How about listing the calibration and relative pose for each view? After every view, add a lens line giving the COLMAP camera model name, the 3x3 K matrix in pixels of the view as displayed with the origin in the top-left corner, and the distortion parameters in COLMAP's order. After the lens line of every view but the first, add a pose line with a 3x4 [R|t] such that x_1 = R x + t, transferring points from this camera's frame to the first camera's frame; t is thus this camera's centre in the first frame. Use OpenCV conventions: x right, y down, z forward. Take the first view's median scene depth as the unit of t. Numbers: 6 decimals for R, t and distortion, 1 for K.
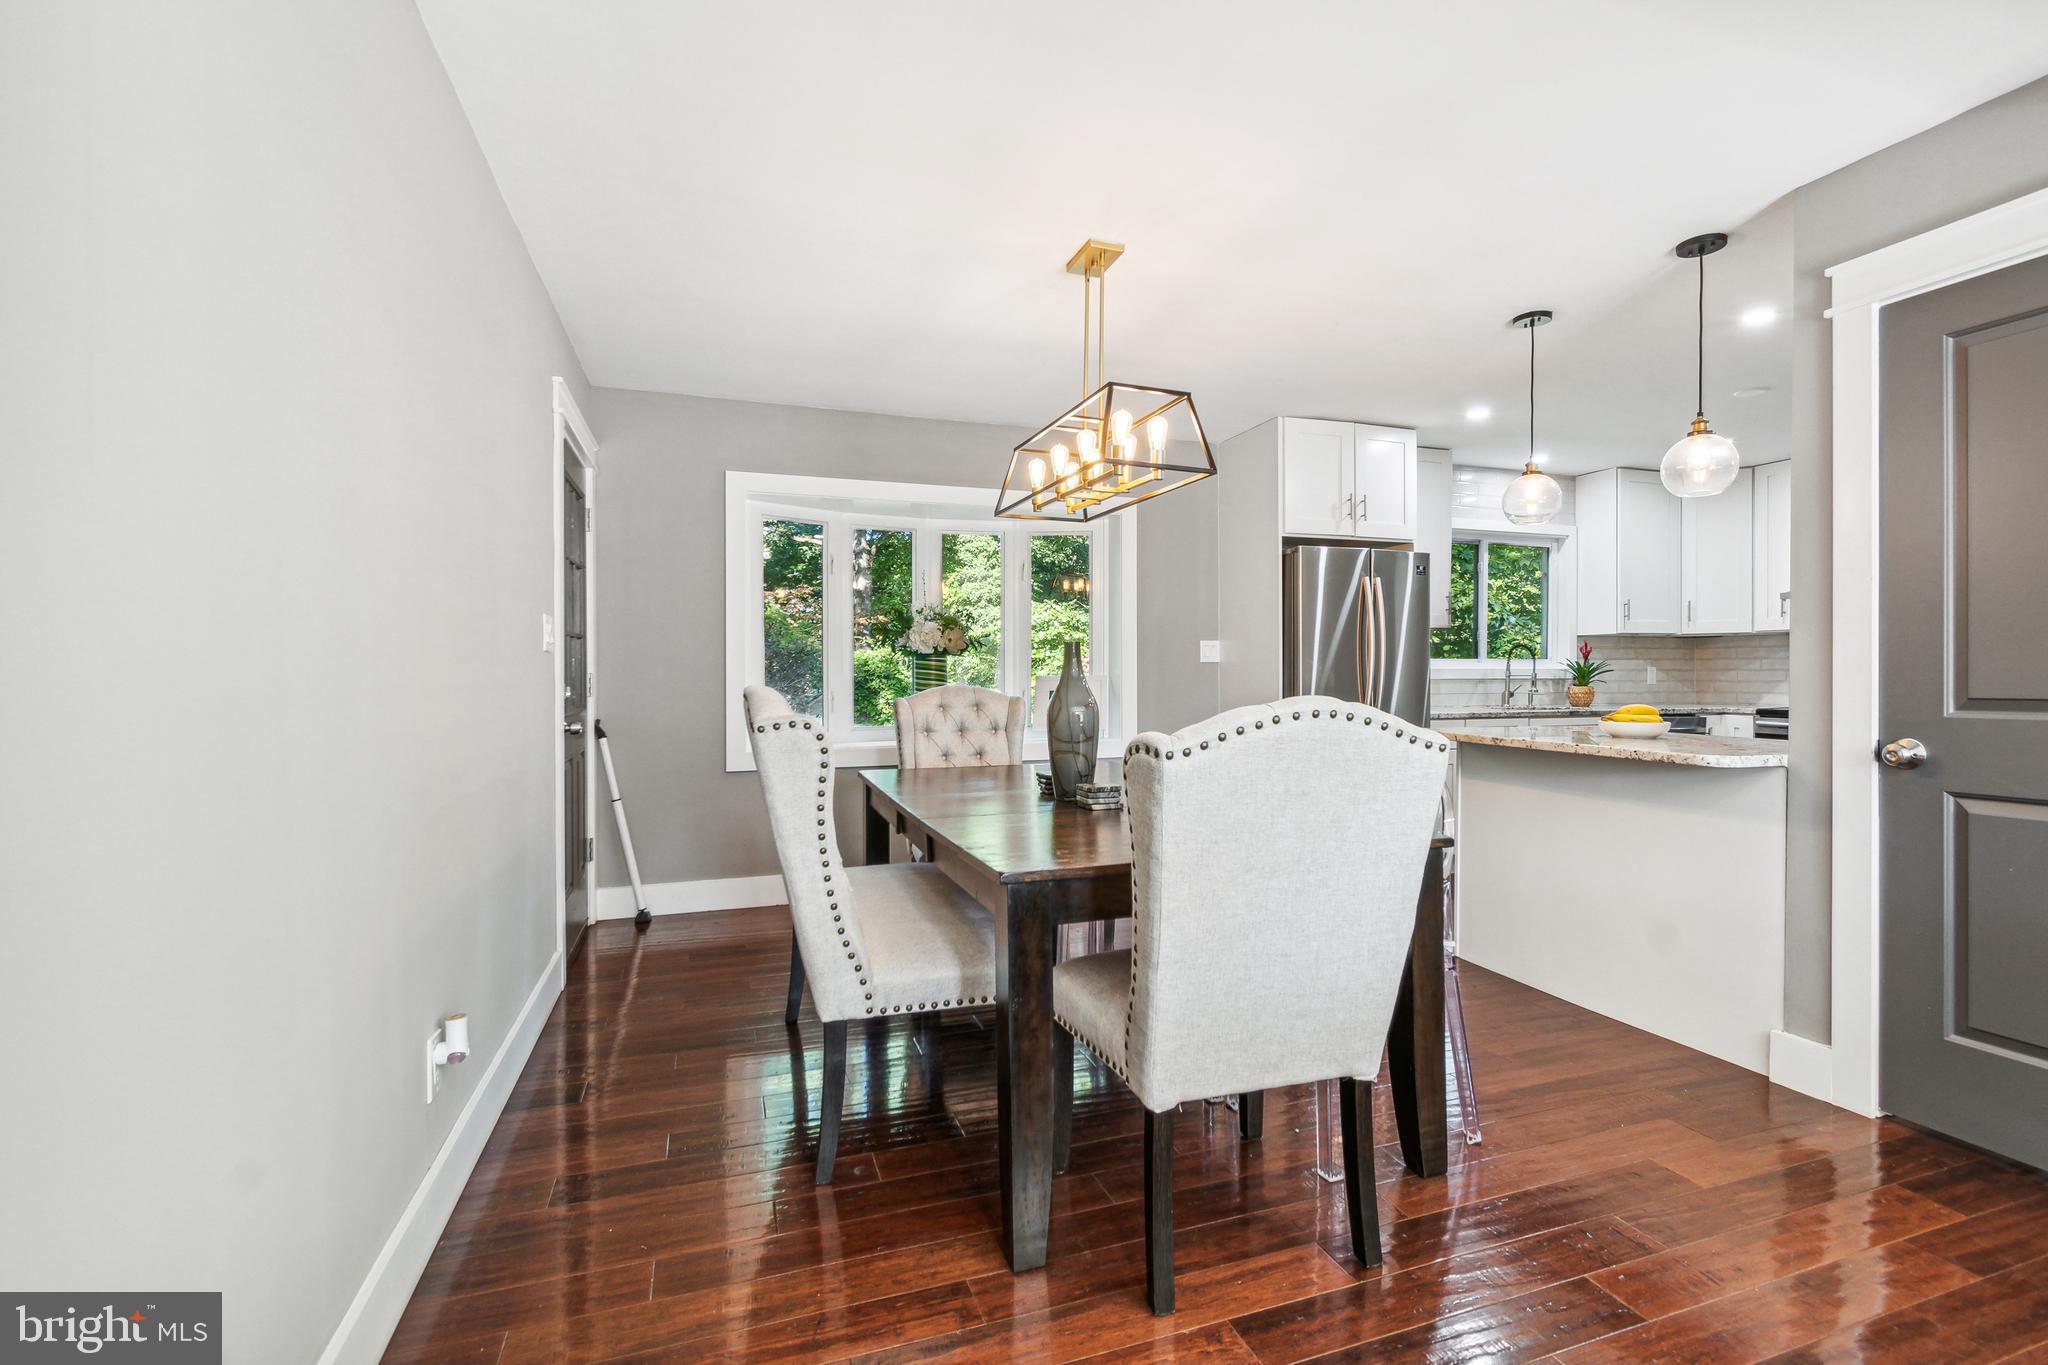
lens RADIAL K [[925.4, 0, 1037.2], [0, 925.4, 677.0], [0, 0, 1]] dist [-0.002154, -0.000358]
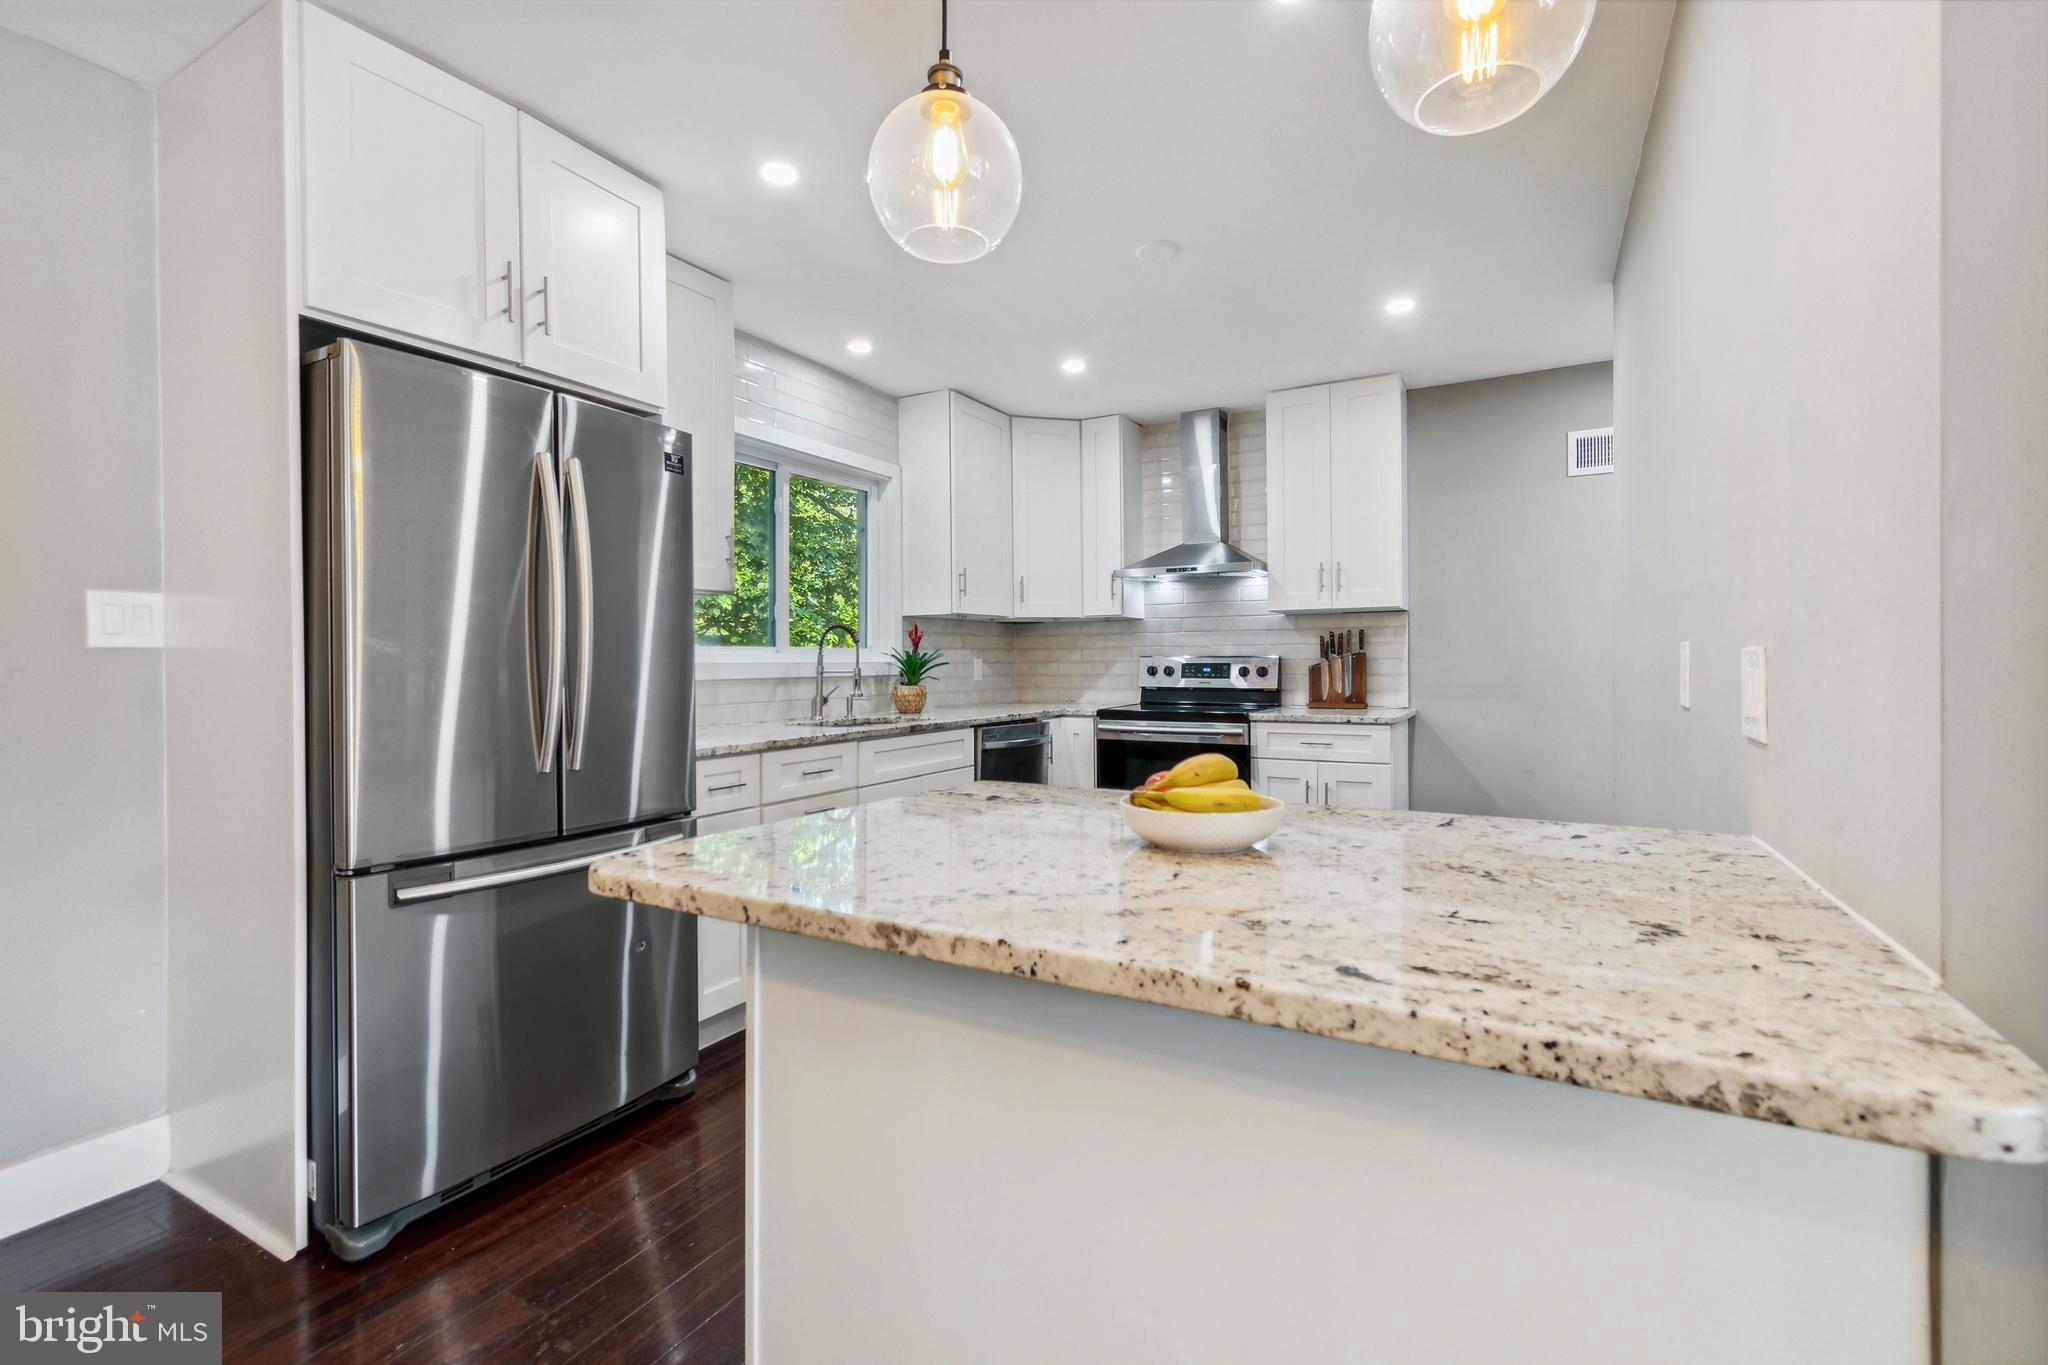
lens RADIAL K [[902.1, 0, 1032.2], [0, 902.1, 667.9], [0, 0, 1]] dist [0.002637, 0.000660]
pose [[0.742538, -0.008706, 0.669748, 0.194930], [0.010260, 0.999946, 0.001623, -0.004211], [-0.669726, 0.005667, 0.742587, 0.429416]]
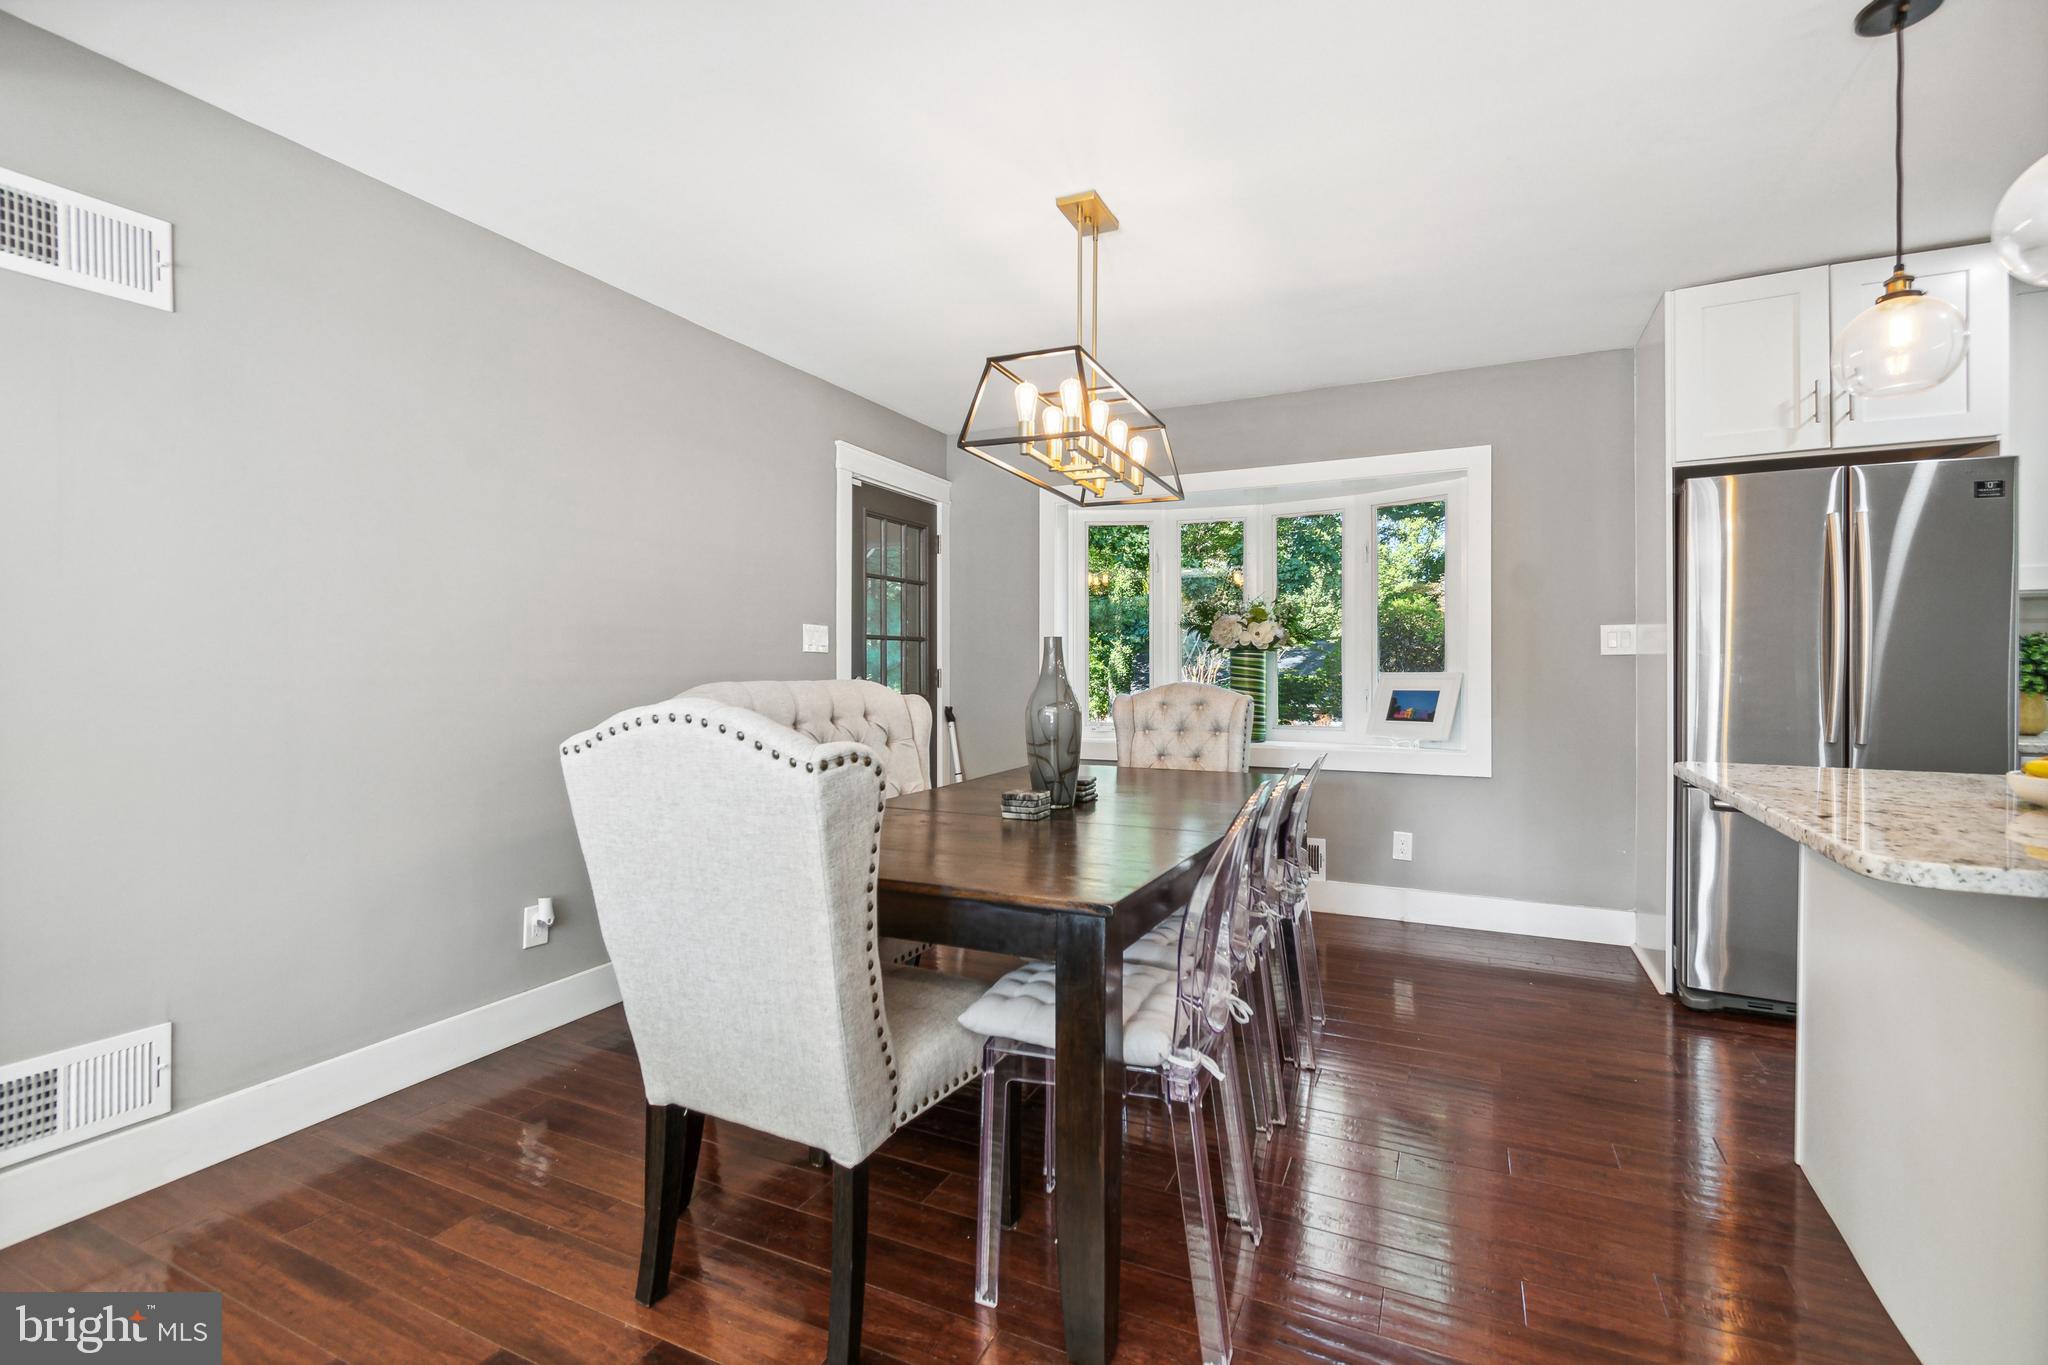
lens RADIAL K [[902.1, 0, 1032.2], [0, 902.1, 667.9], [0, 0, 1]] dist [0.002637, 0.000660]
pose [[0.715403, 0.001350, -0.698711, 0.320352], [-0.003835, 0.999991, -0.001994, -0.002473], [0.698702, 0.004106, 0.715401, 0.164895]]
